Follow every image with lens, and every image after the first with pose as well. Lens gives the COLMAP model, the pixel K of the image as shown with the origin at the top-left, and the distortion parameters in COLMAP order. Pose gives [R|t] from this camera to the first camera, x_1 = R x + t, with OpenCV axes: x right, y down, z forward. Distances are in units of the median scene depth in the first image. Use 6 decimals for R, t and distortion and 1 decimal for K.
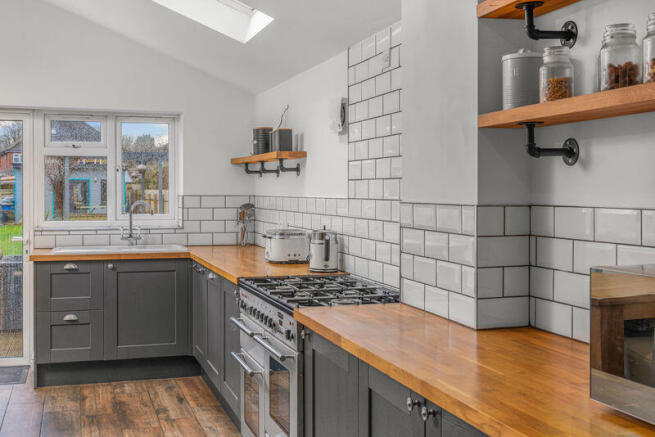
lens RADIAL K [[762.6, 0, 325.3], [0, 762.6, 214.4], [0, 0, 1]] dist [-0.049505, 0.000000]
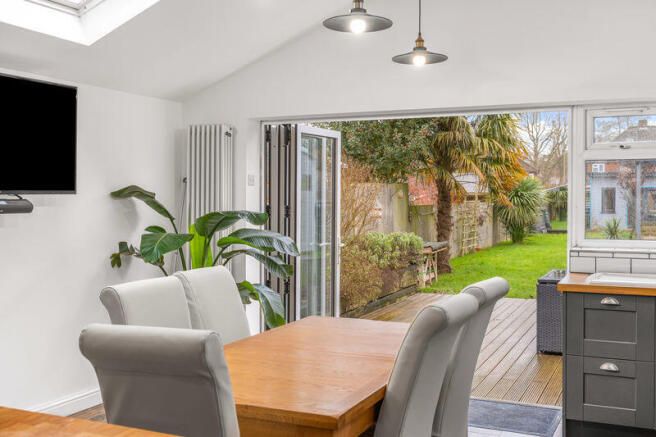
lens RADIAL K [[702.6, 0, 364.0], [0, 702.6, 213.9], [0, 0, 1]] dist [0.030380, 0.000000]
pose [[0.757792, 0.014118, -0.652343, -0.059931], [-0.019804, 0.999803, -0.001366, -0.014581], [0.652195, 0.013954, 0.757923, 0.298420]]
